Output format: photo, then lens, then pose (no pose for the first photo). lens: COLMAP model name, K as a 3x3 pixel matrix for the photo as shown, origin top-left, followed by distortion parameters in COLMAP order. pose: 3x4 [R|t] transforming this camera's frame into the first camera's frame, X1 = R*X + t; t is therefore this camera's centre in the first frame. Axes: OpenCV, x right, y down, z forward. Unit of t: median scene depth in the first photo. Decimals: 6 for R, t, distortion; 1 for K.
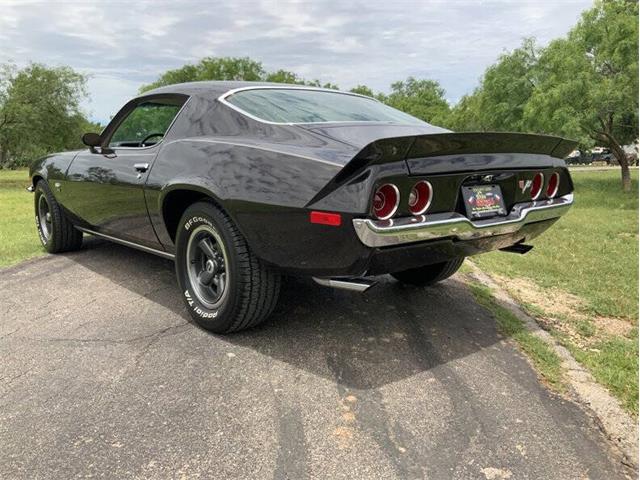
lens RADIAL K [[526.9, 0, 319.4], [0, 526.9, 238.5], [0, 0, 1]] dist [0.086678, -0.164106]
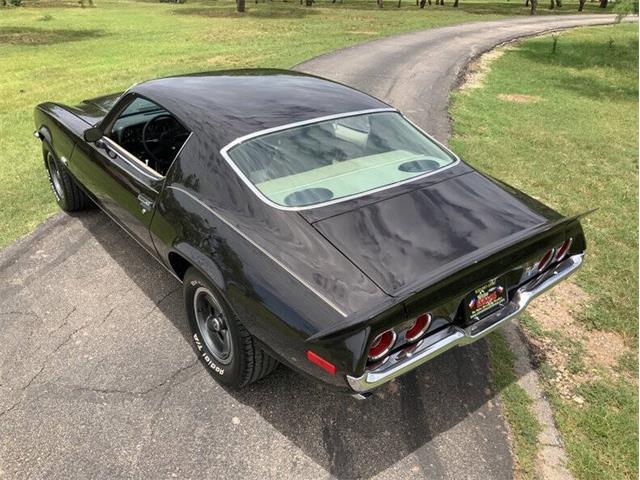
lens RADIAL K [[526.9, 0, 319.4], [0, 526.9, 238.5], [0, 0, 1]] dist [0.086678, -0.164106]
pose [[0.998849, 0.037606, -0.029776, 0.022517], [-0.027110, 0.954701, 0.296330, -0.445540], [0.039571, -0.295181, 0.954621, 0.064236]]
